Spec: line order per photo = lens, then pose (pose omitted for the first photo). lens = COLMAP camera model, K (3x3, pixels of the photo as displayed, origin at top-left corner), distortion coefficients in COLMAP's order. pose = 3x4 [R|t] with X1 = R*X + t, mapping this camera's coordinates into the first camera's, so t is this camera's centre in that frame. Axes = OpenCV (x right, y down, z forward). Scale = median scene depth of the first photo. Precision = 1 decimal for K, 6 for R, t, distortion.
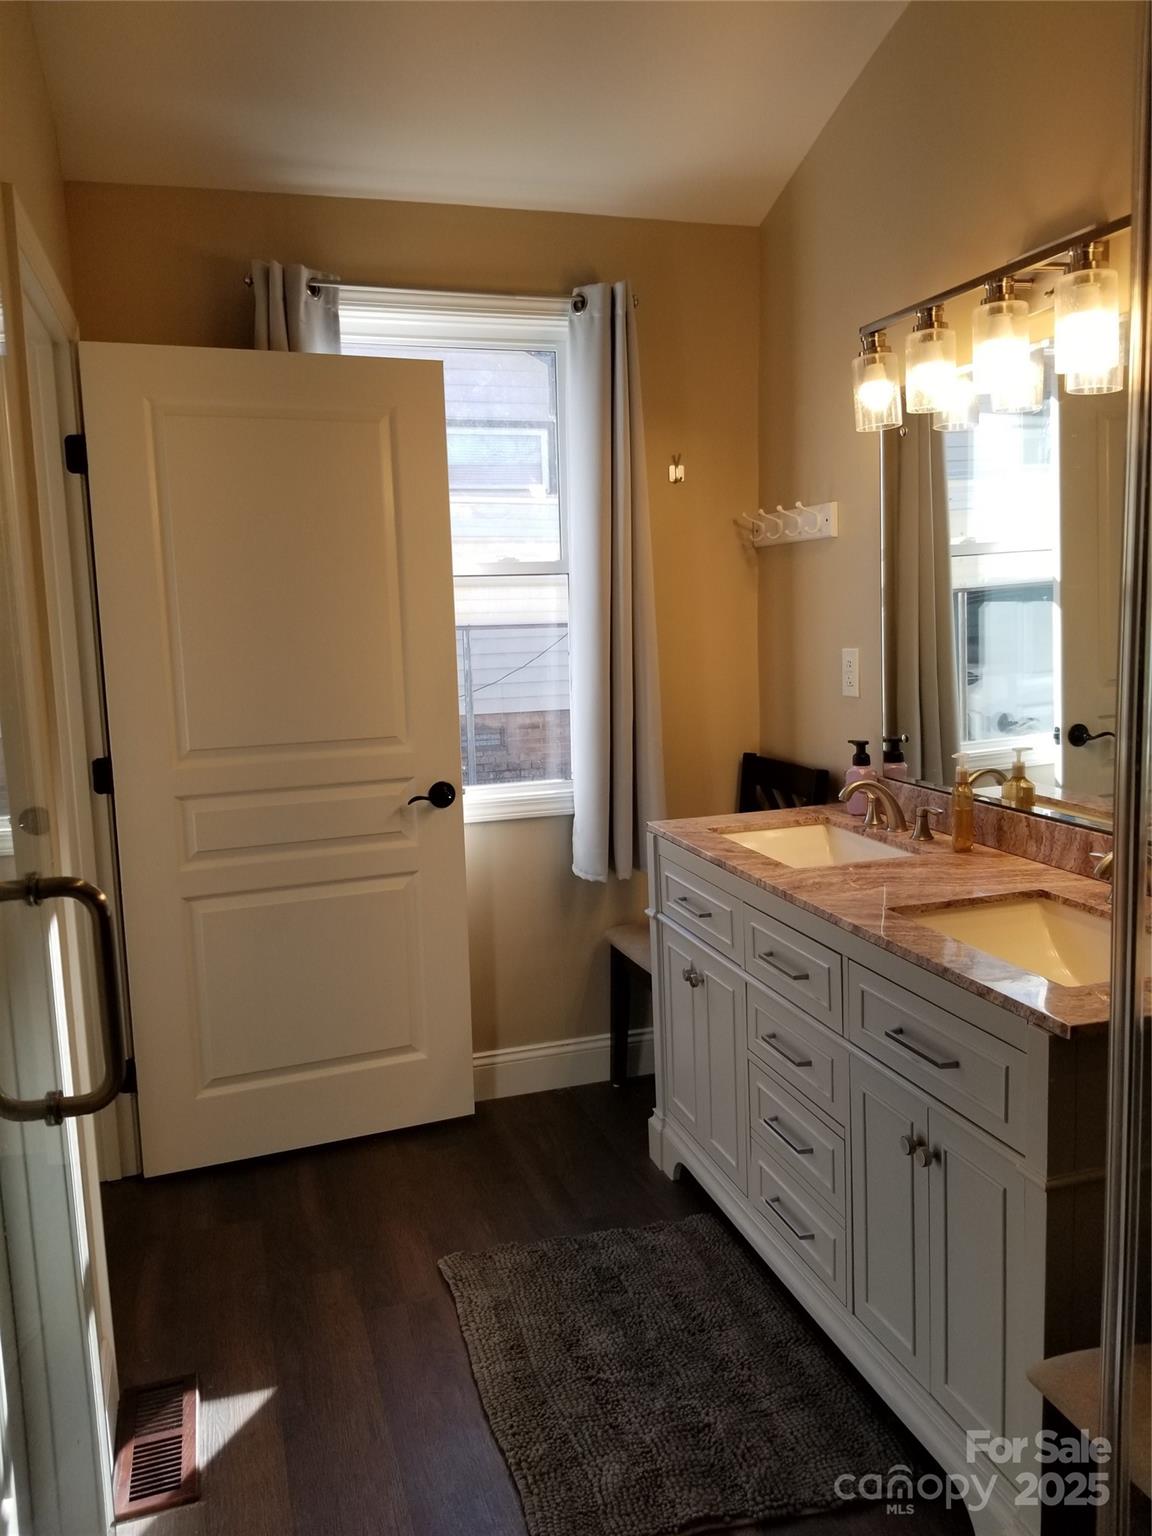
lens RADIAL K [[1200.4, 0, 584.6], [0, 1200.4, 747.2], [0, 0, 1]] dist [0.068000, -0.127667]
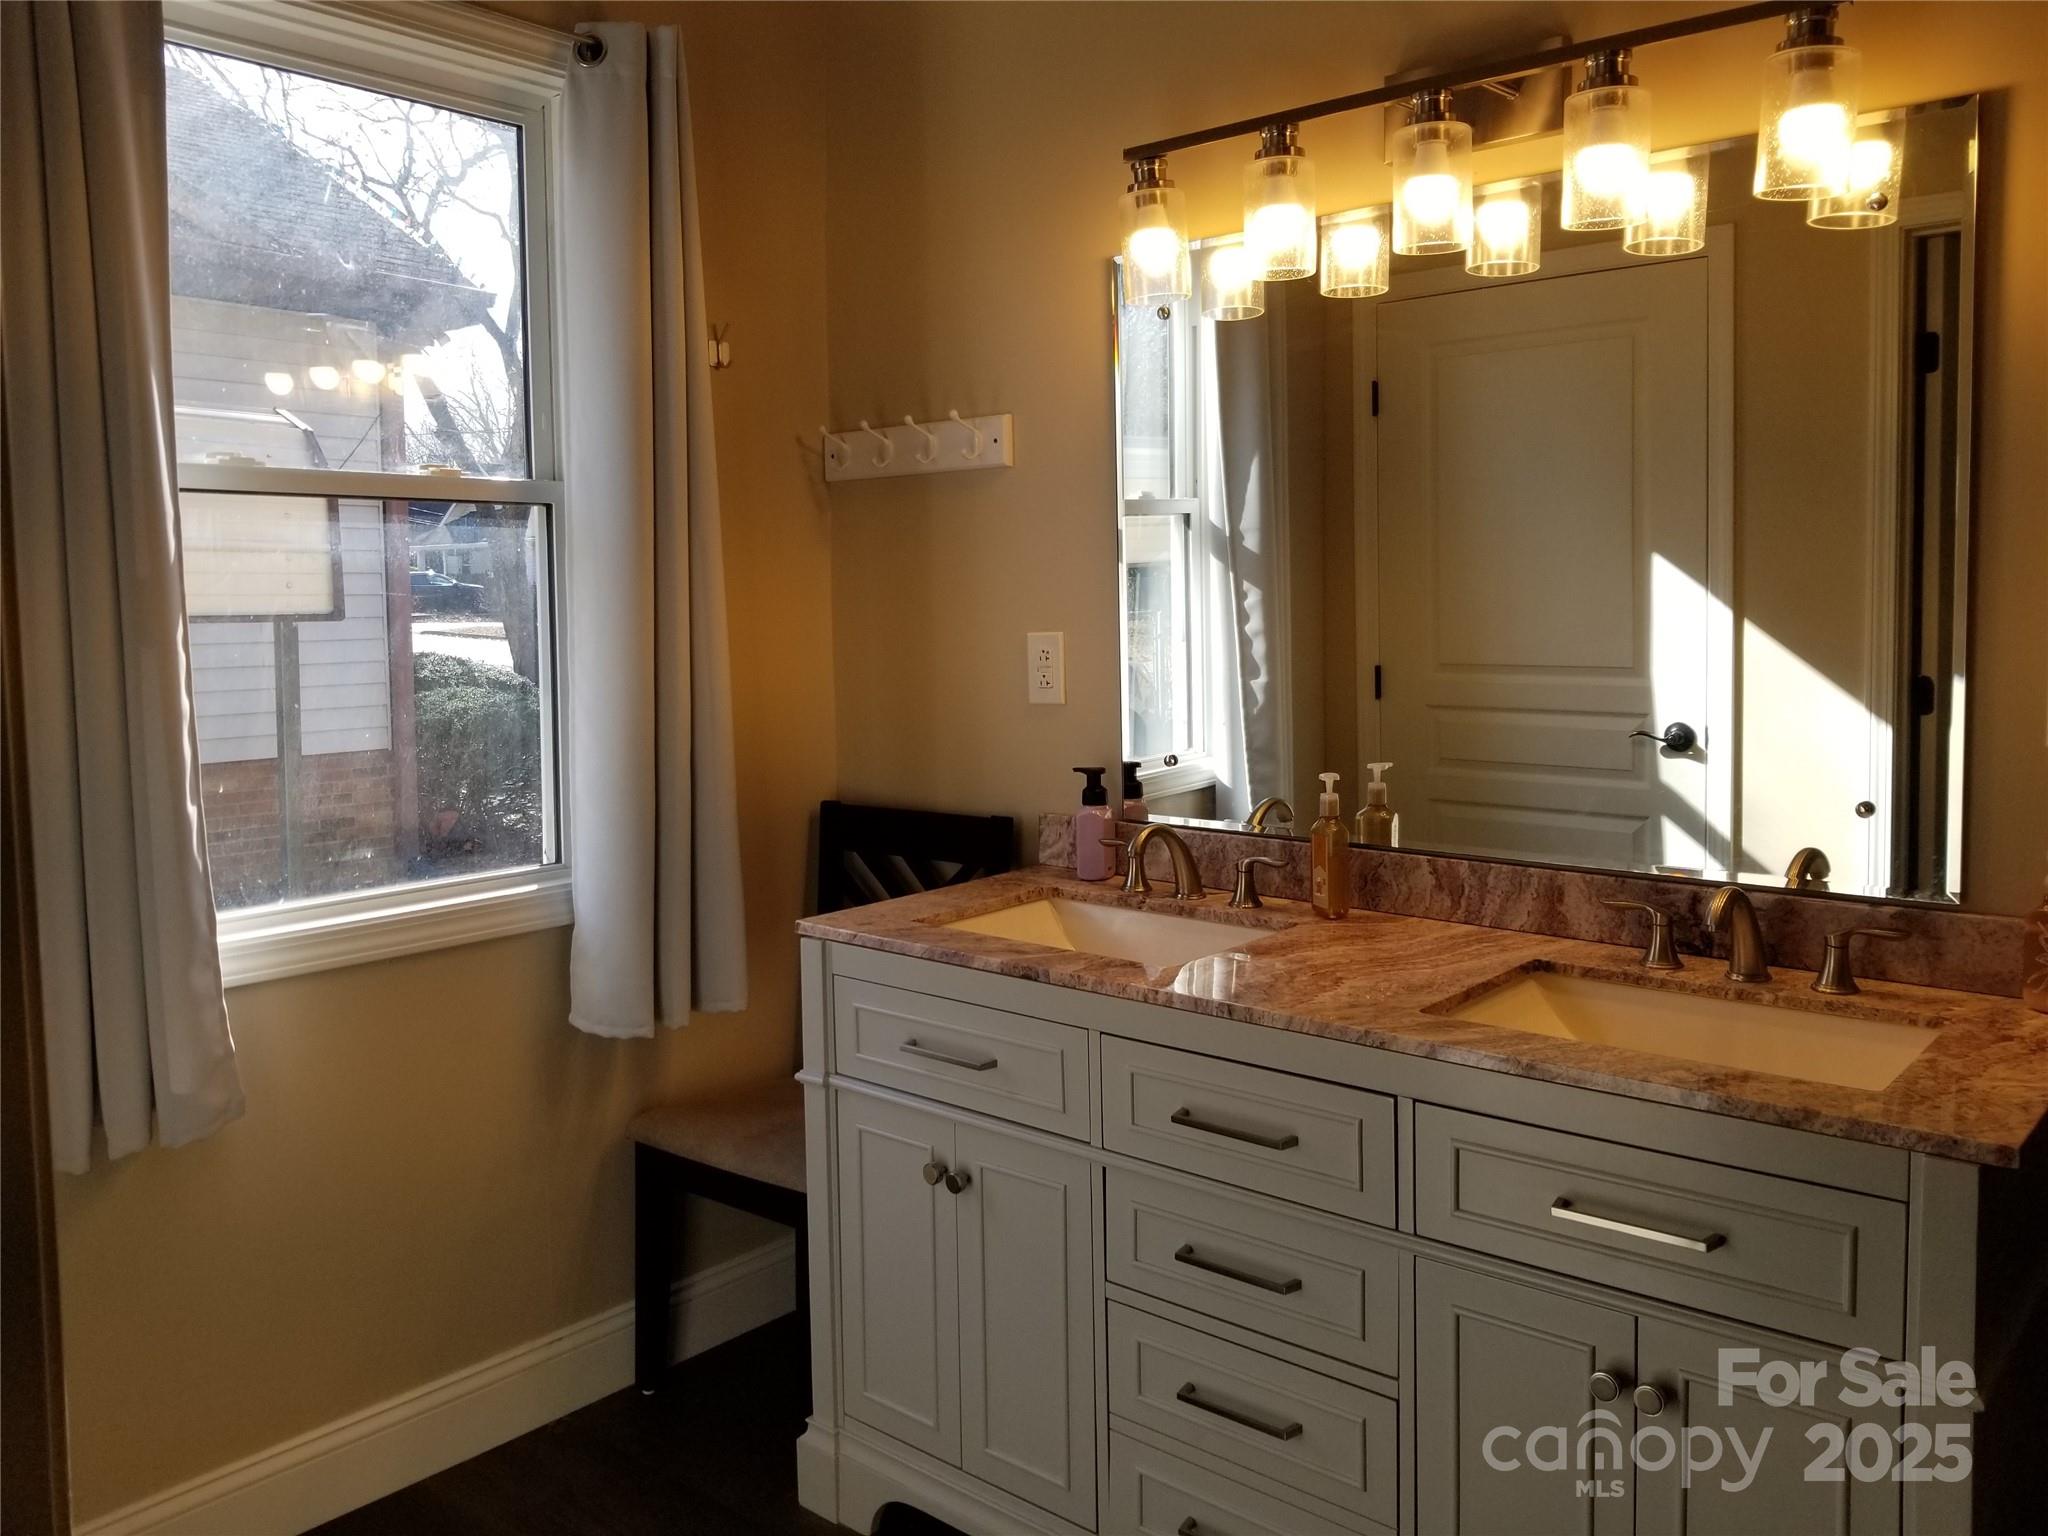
lens RADIAL K [[1600.6, 0, 1039.2], [0, 1600.6, 693.5], [0, 0, 1]] dist [0.068000, -0.127667]
pose [[0.846076, -0.014129, 0.532875, -0.264807], [0.052363, 0.997017, -0.056704, 0.002171], [-0.530484, 0.075878, 0.844292, 0.267213]]
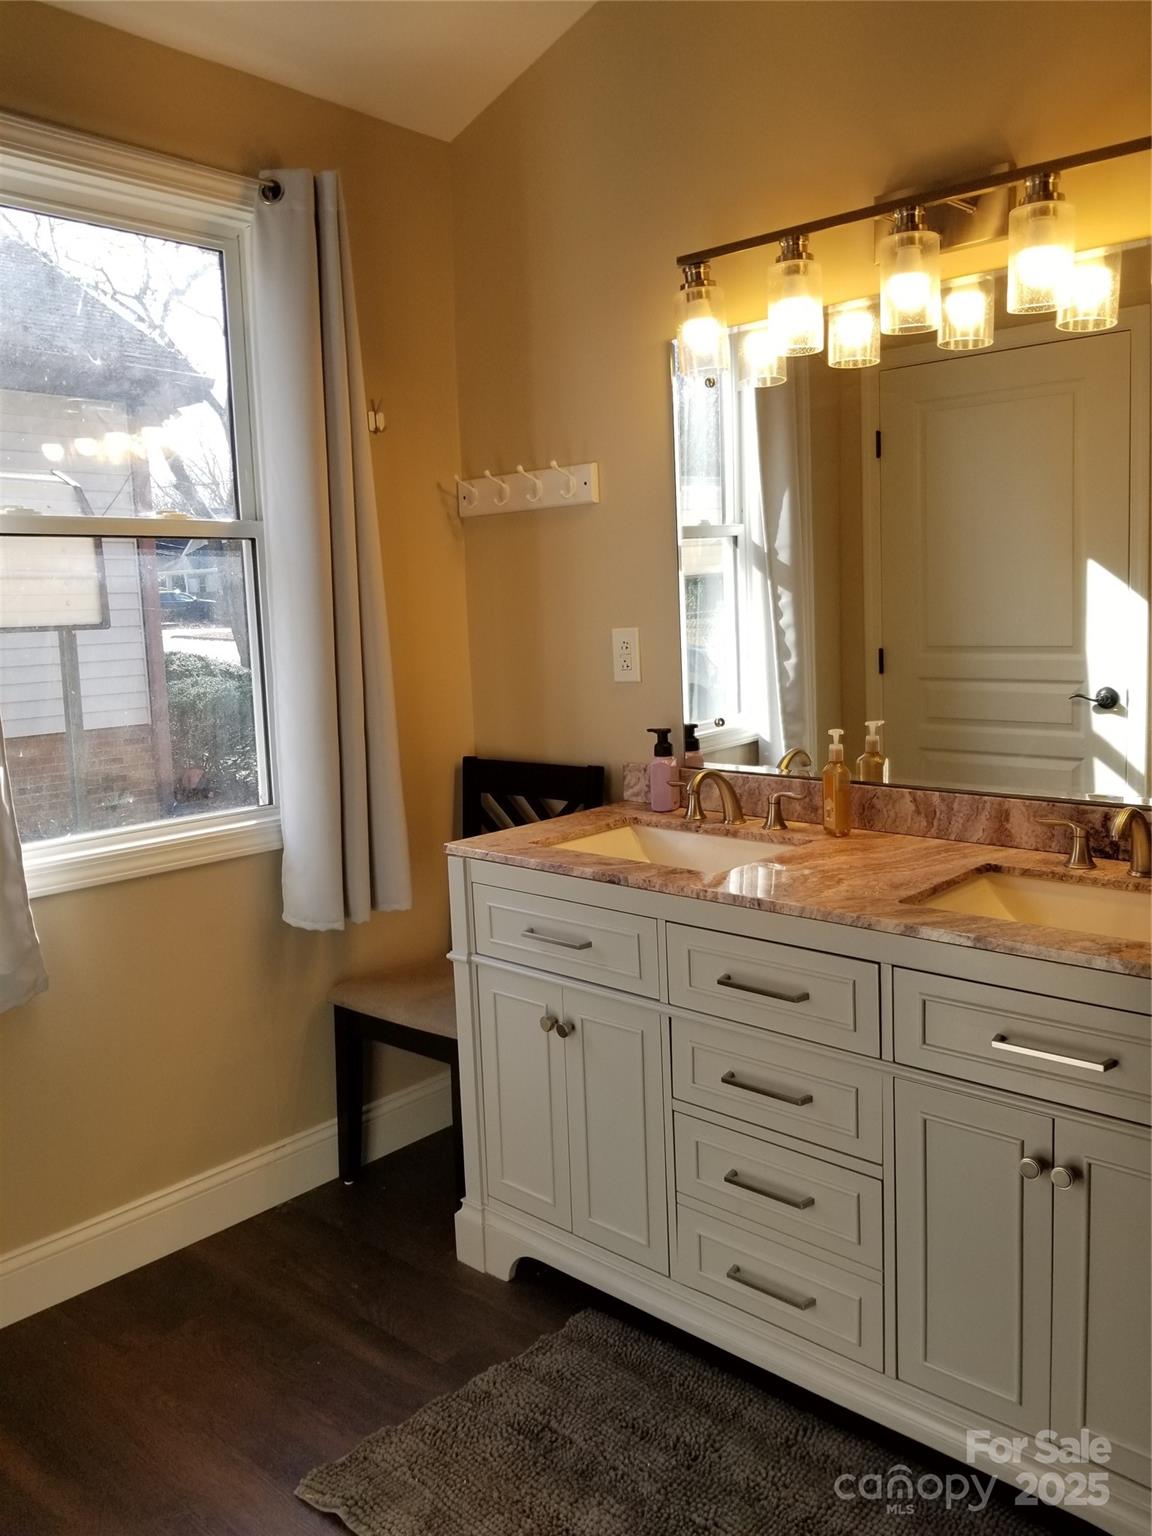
lens RADIAL K [[1200.4, 0, 612.2], [0, 1200.4, 750.5], [0, 0, 1]] dist [0.068000, -0.127667]
pose [[0.855413, -0.061726, 0.514256, -0.261443], [0.069050, 0.997601, 0.004884, 0.003879], [-0.513324, 0.031331, 0.857623, 0.254059]]
